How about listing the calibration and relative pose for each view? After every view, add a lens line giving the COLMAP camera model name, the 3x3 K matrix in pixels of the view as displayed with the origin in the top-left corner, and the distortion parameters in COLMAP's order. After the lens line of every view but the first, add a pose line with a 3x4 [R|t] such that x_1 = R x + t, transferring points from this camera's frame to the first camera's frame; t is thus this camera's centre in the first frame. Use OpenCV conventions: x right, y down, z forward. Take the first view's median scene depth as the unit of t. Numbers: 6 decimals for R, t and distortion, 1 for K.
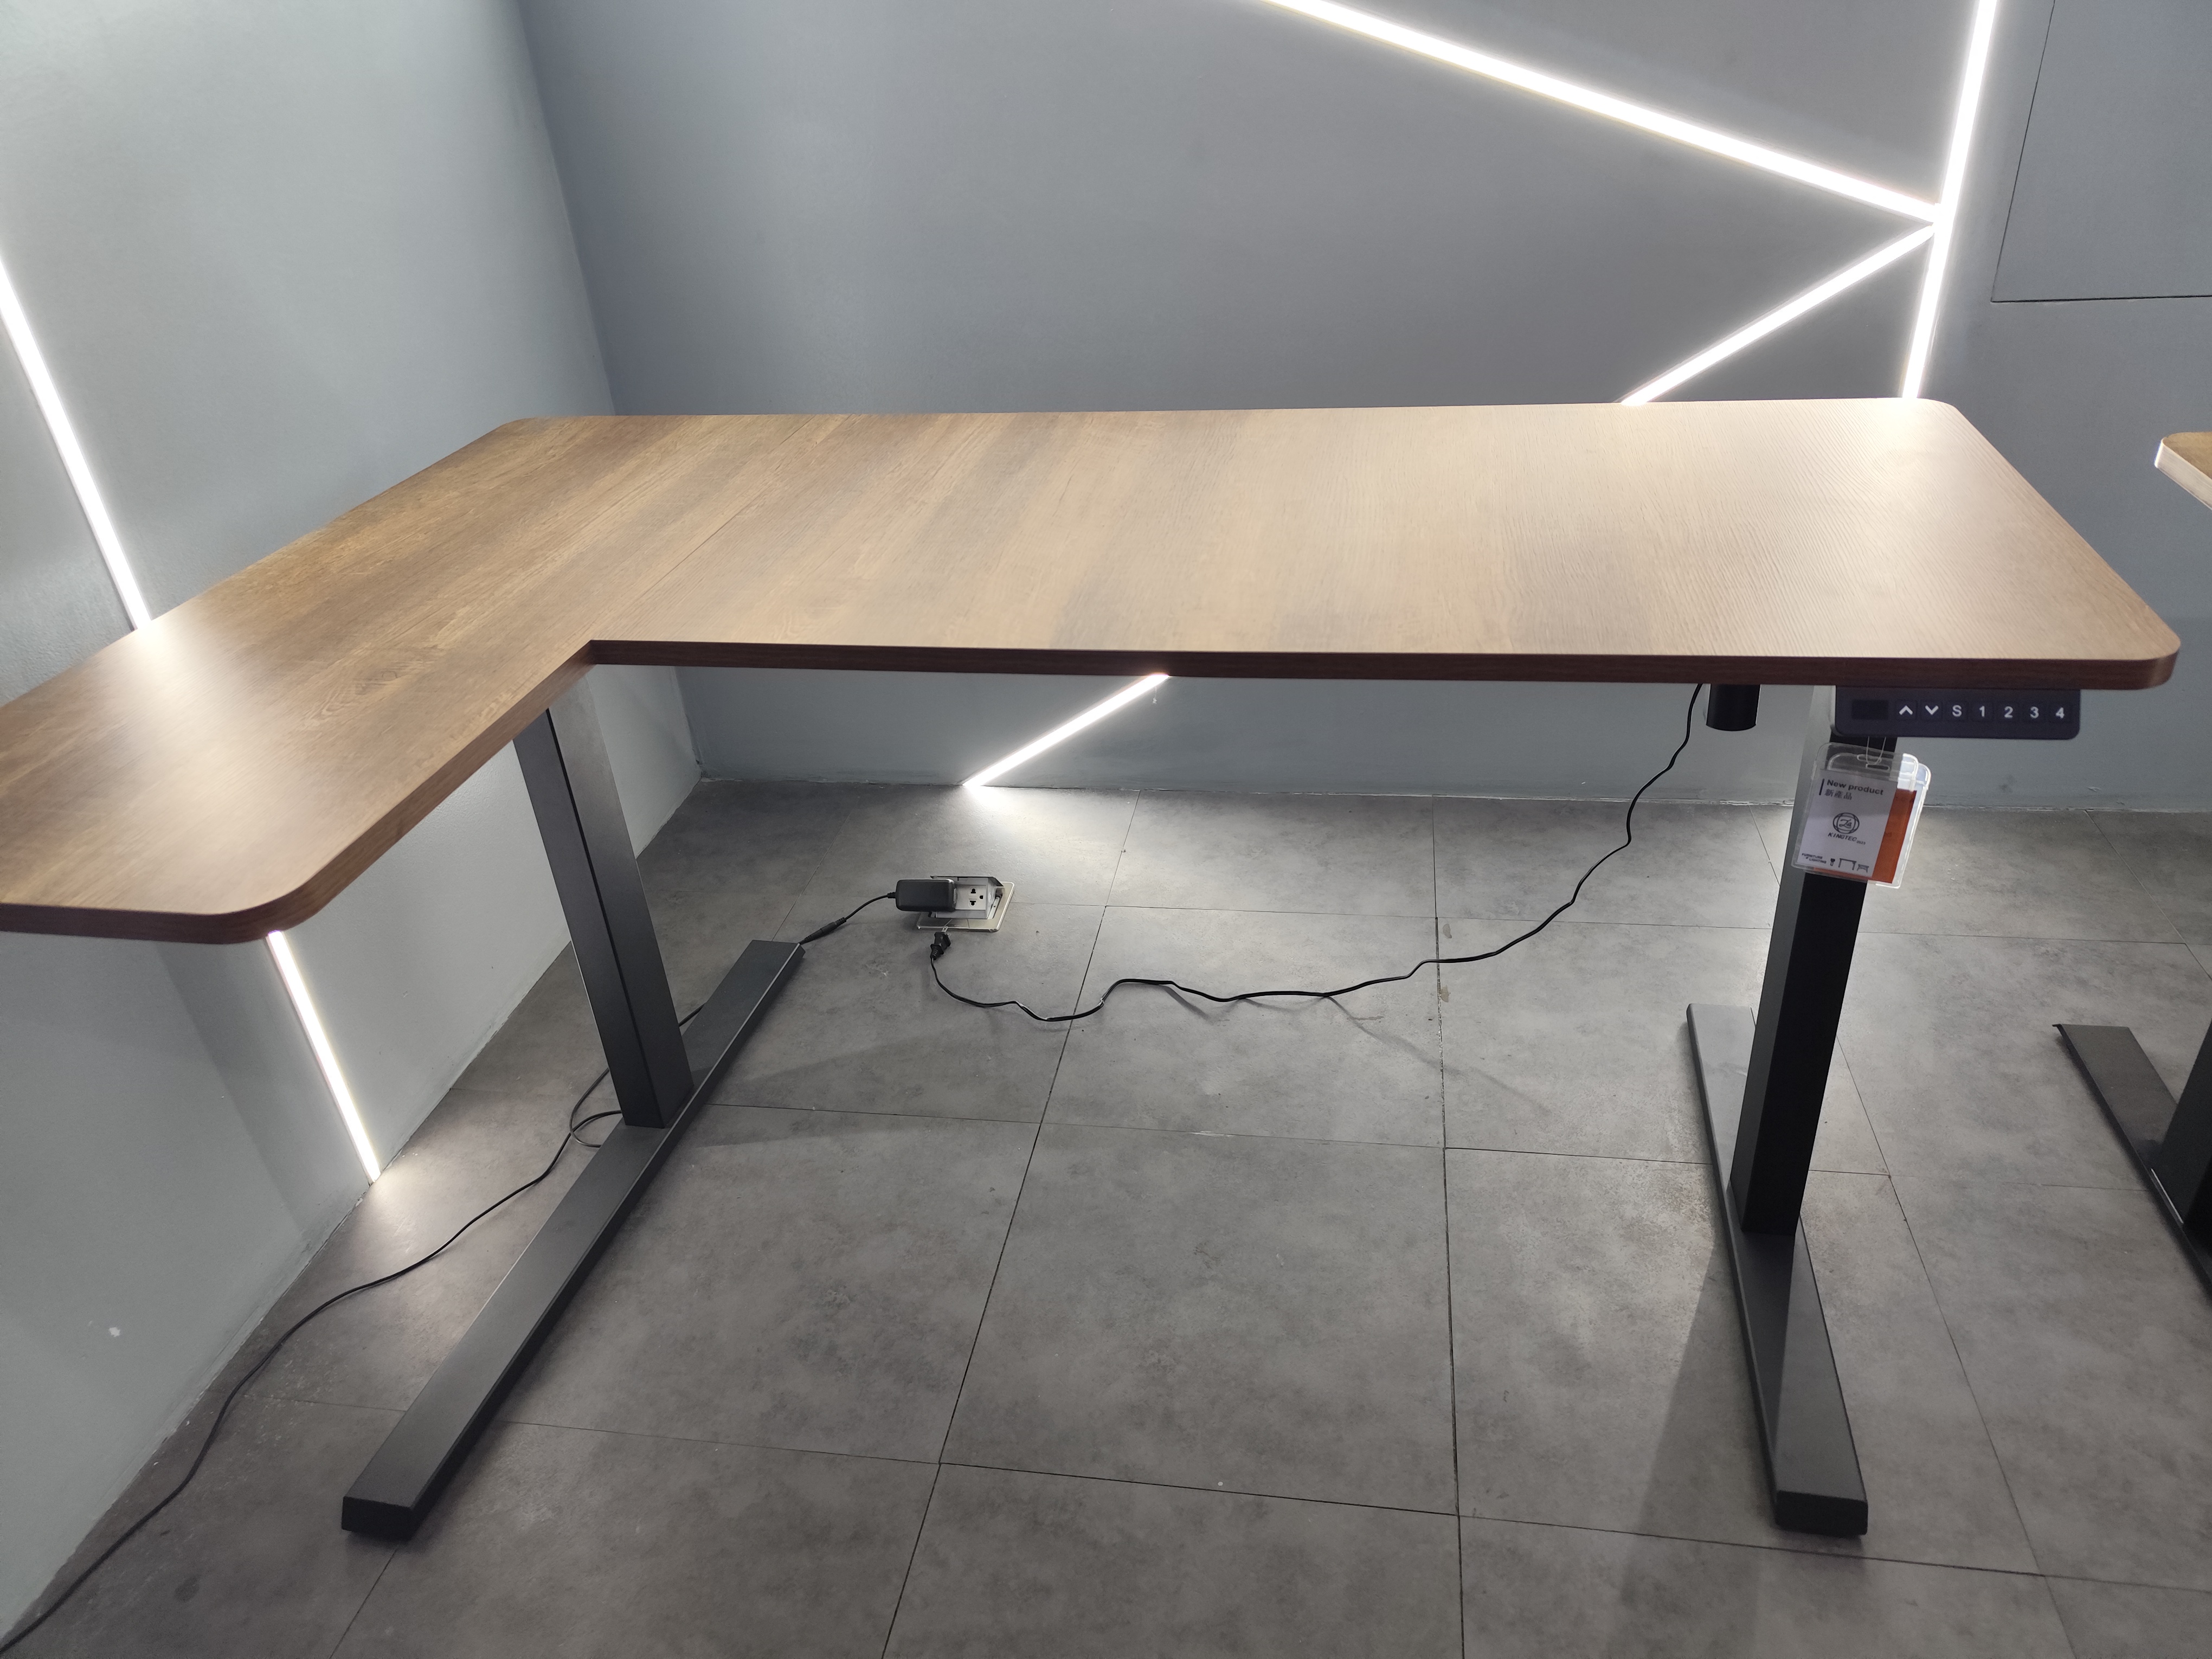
lens RADIAL K [[1498.7, 0, 1107.7], [0, 1498.7, 888.7], [0, 0, 1]] dist [0.027498, -0.030881]
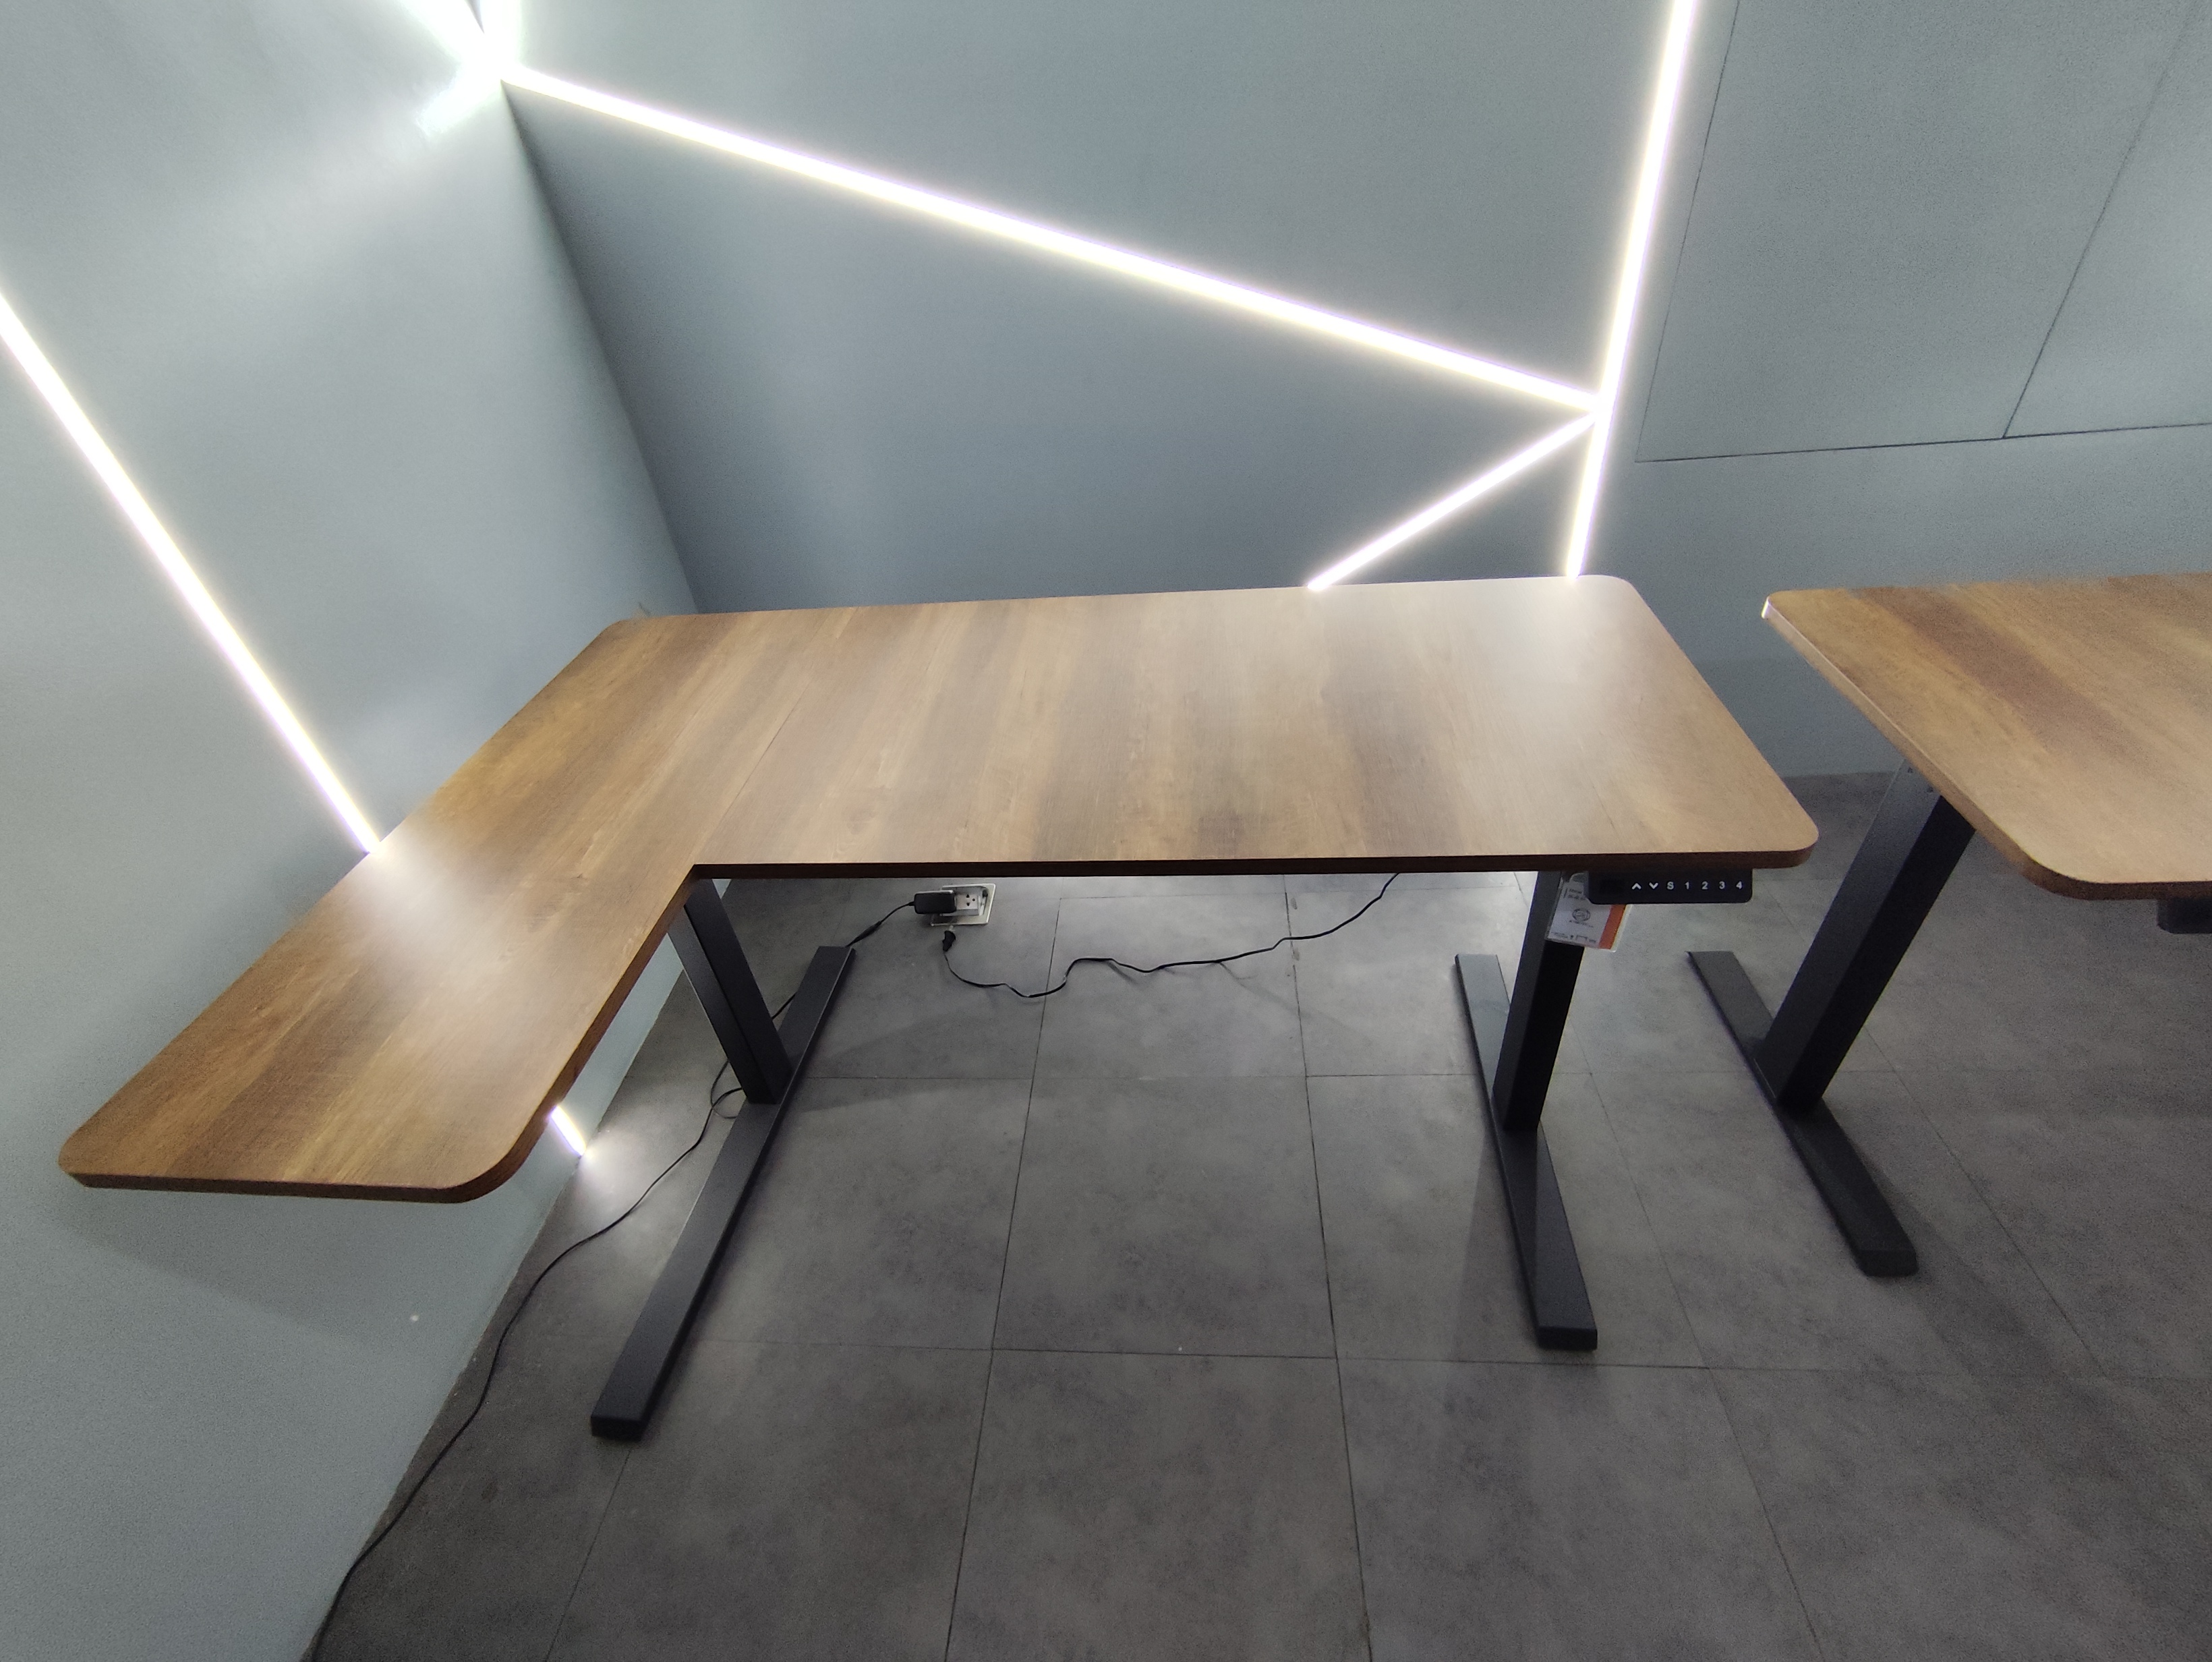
lens RADIAL K [[976.1, 0, 1095.7], [0, 976.1, 840.1], [0, 0, 1]] dist [-0.018423, 0.005509]
pose [[0.995375, -0.078502, 0.055373, -0.021137], [0.072753, 0.992410, 0.099147, -0.192118], [-0.062736, -0.094660, 0.993531, 0.075469]]
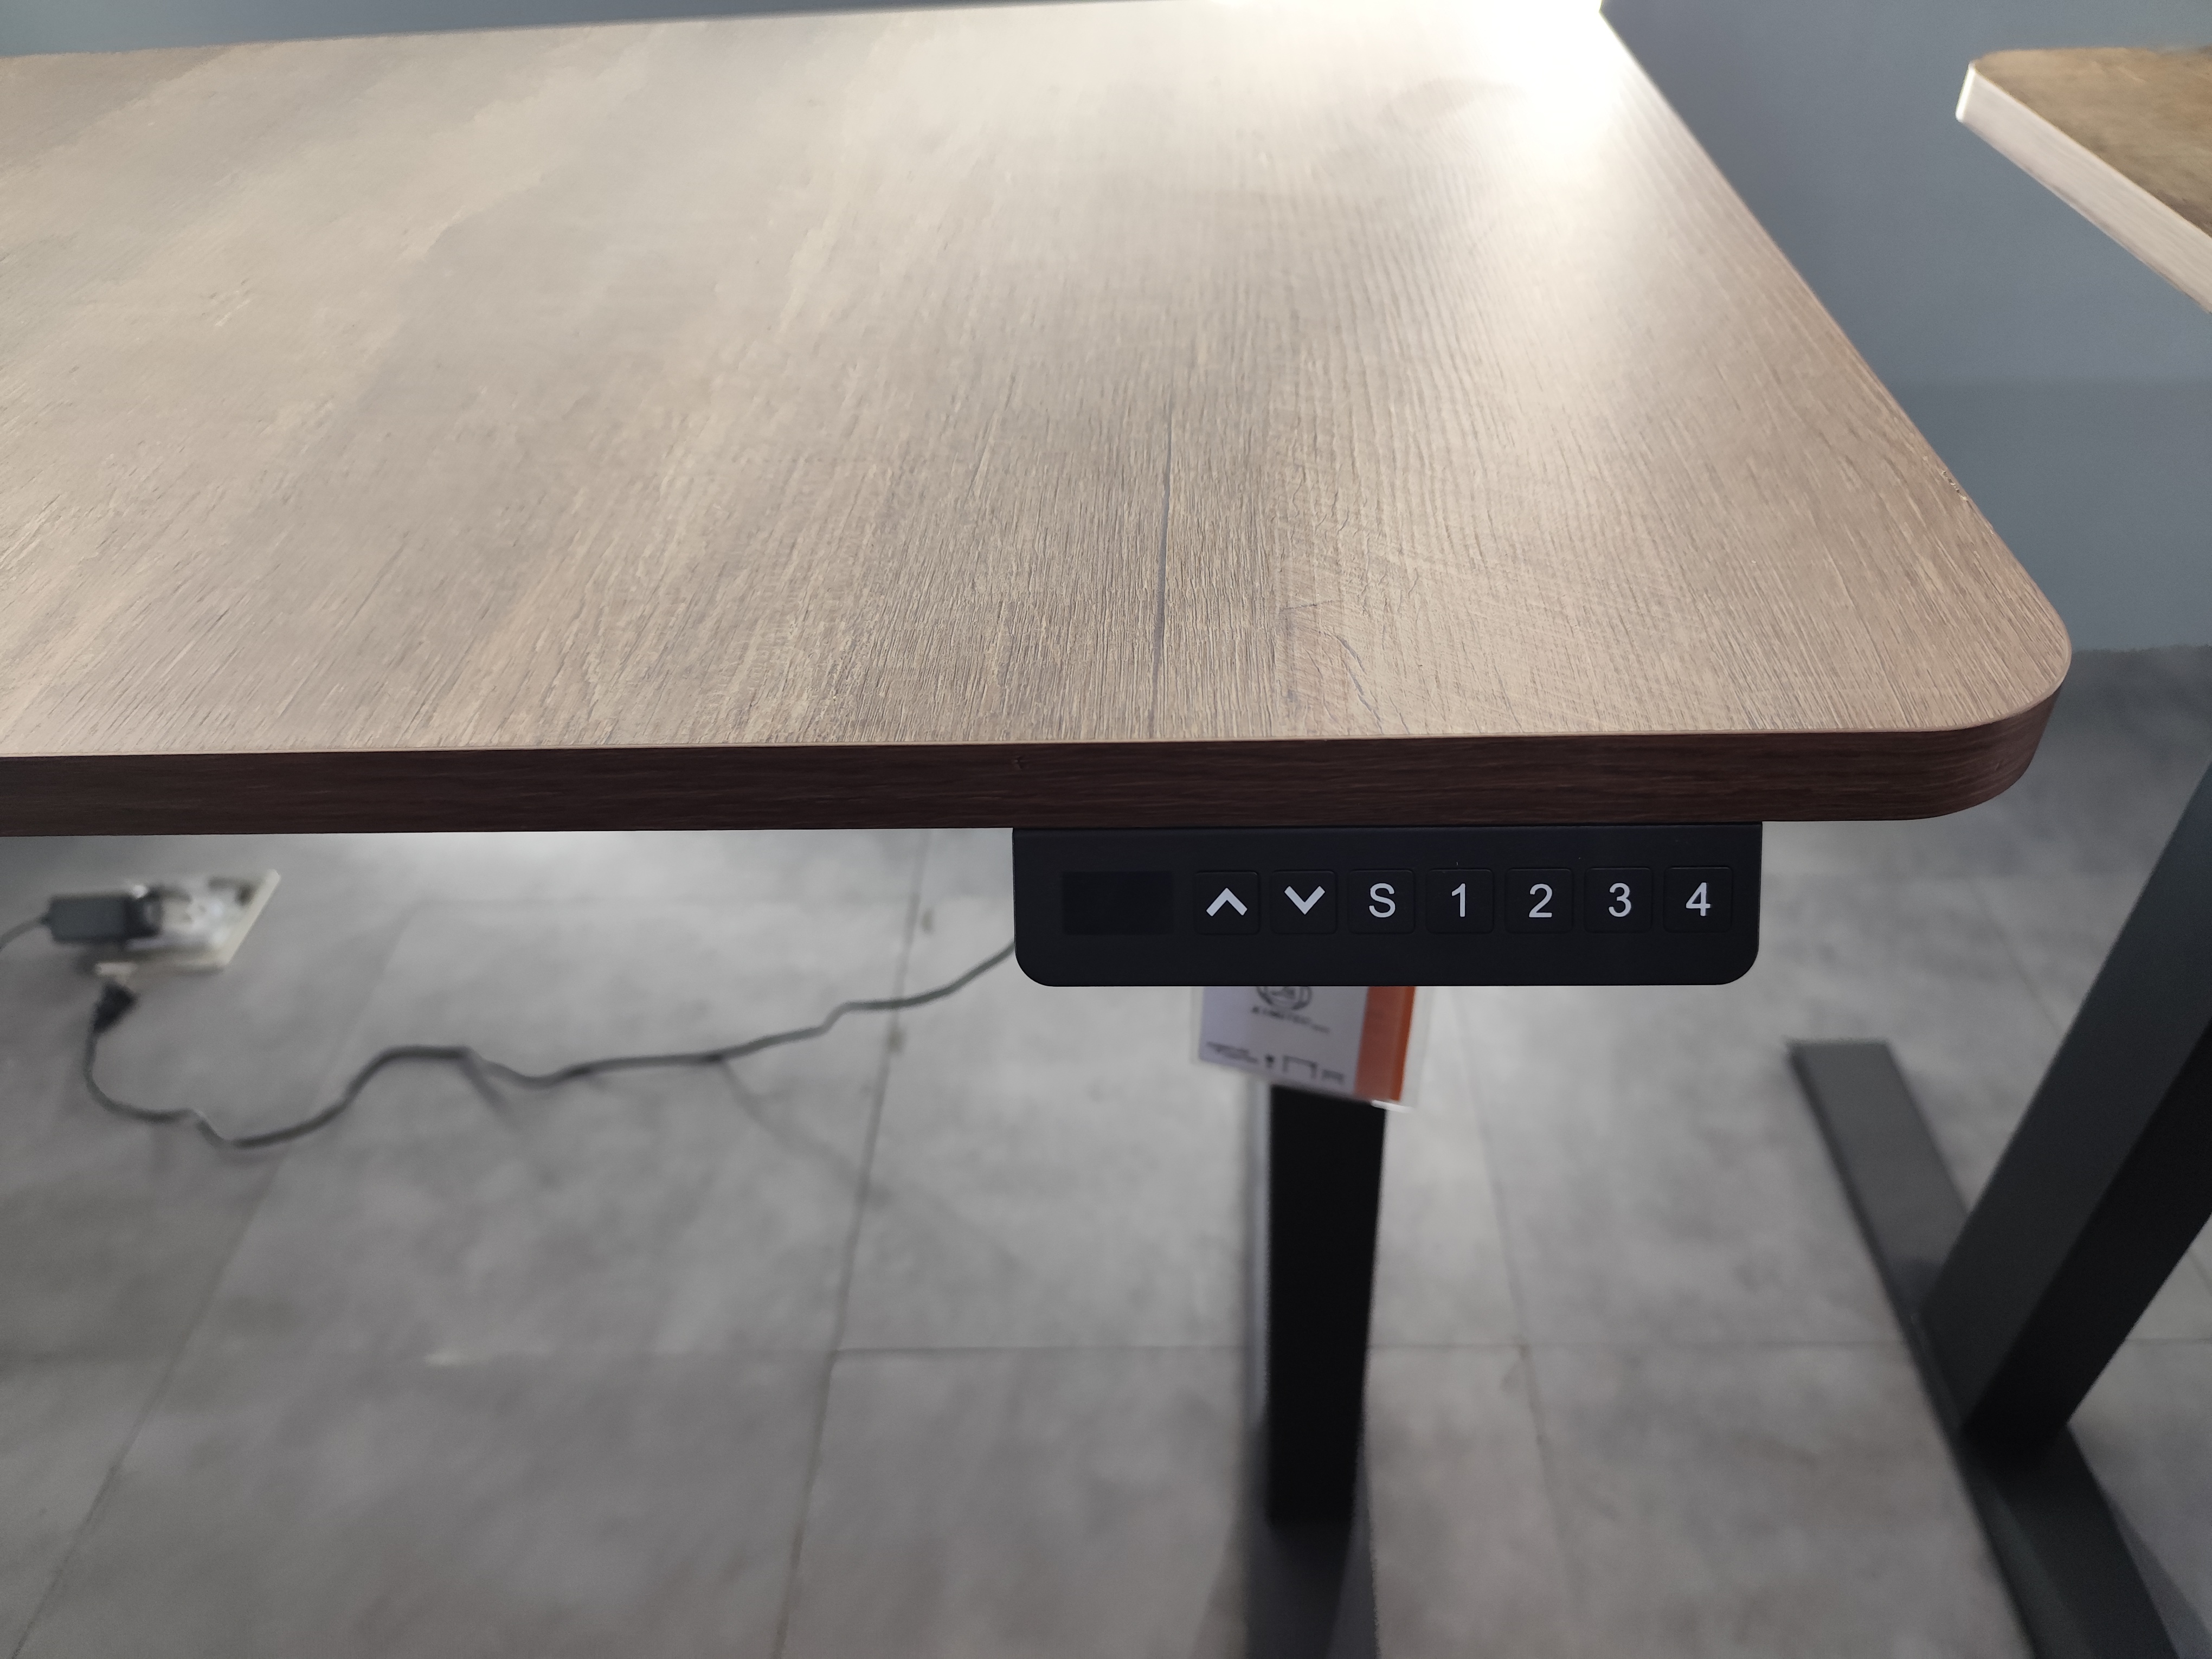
lens RADIAL K [[1498.7, 0, 1101.7], [0, 1498.7, 880.6], [0, 0, 1]] dist [0.027498, -0.030881]
pose [[0.991233, -0.076221, 0.107921, 0.310323], [0.059464, 0.986779, 0.150766, -0.111969], [-0.117985, -0.143027, 0.982661, 0.463154]]
